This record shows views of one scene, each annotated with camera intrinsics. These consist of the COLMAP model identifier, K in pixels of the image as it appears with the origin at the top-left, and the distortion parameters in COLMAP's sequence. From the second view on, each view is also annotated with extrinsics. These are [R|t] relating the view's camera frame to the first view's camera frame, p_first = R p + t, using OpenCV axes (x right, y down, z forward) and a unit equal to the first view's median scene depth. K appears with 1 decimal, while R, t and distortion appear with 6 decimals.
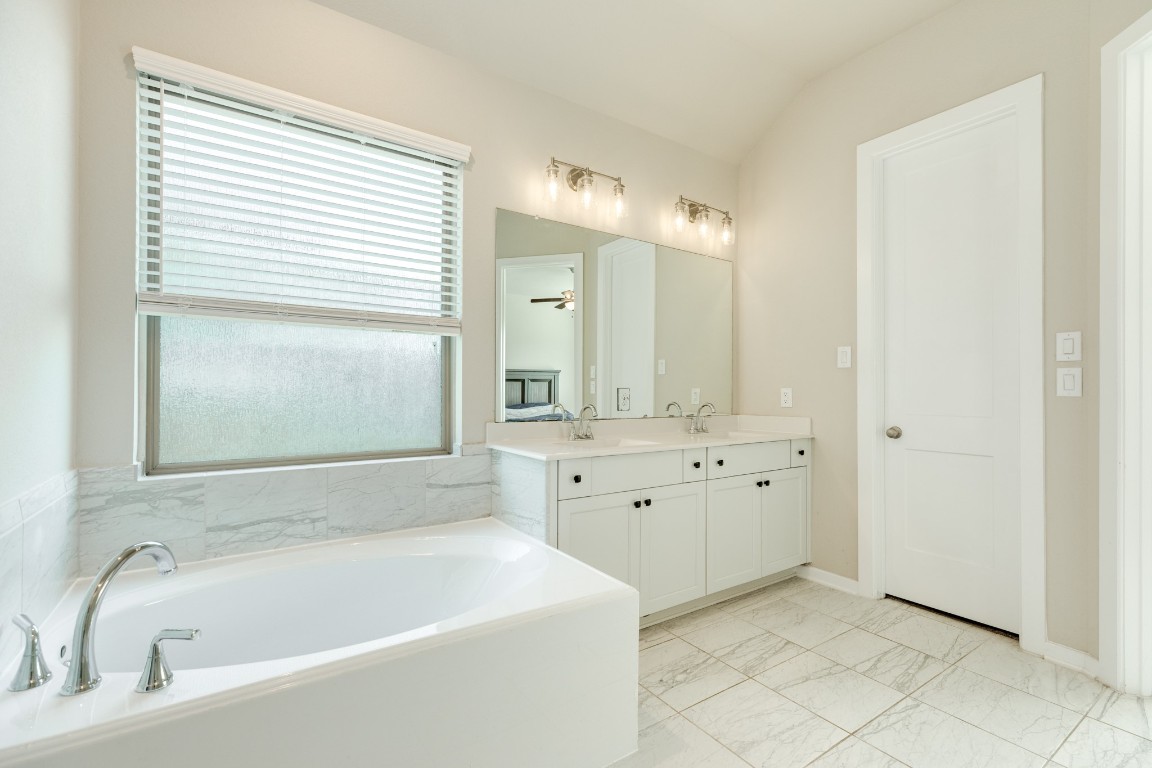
lens RADIAL K [[509.9, 0, 575.1], [0, 509.9, 388.6], [0, 0, 1]] dist [0.010117, 0.000042]
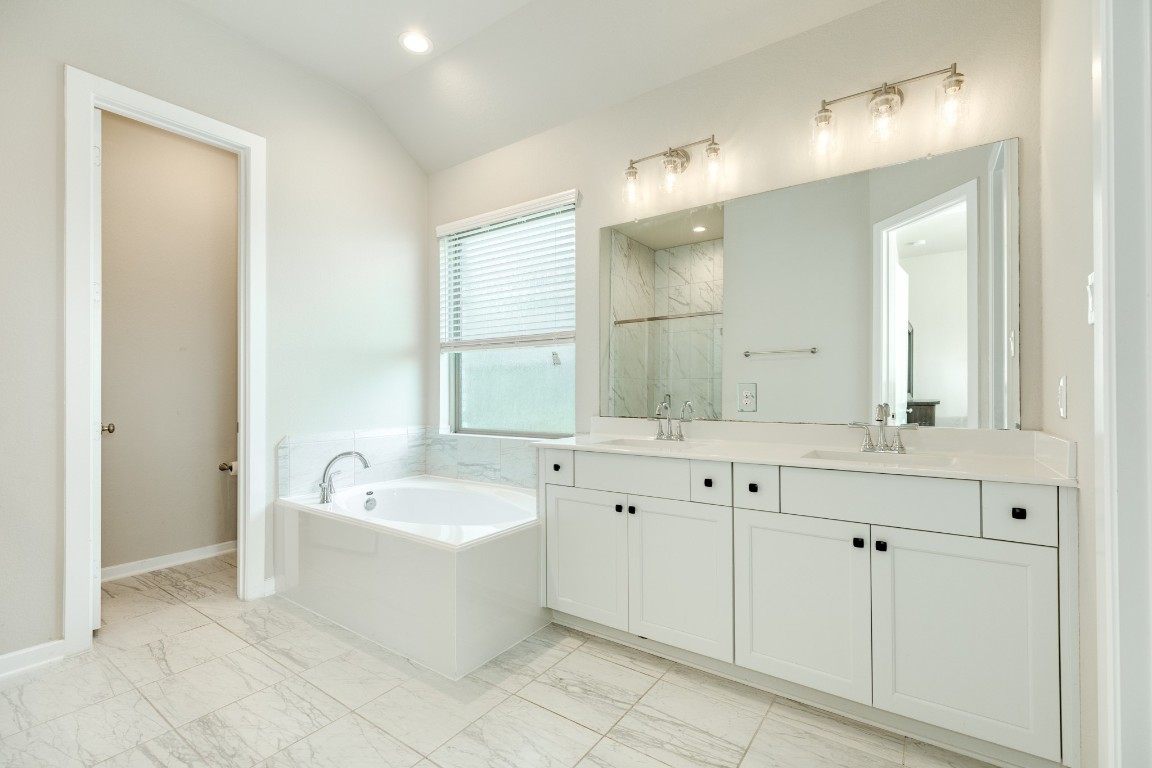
lens RADIAL K [[509.9, 0, 574.6], [0, 509.9, 389.2], [0, 0, 1]] dist [0.010117, 0.000042]
pose [[0.355223, -0.007769, -0.934749, 1.031270], [0.012036, 0.999921, -0.003736, 0.009976], [0.934704, -0.009924, 0.355288, 0.627099]]
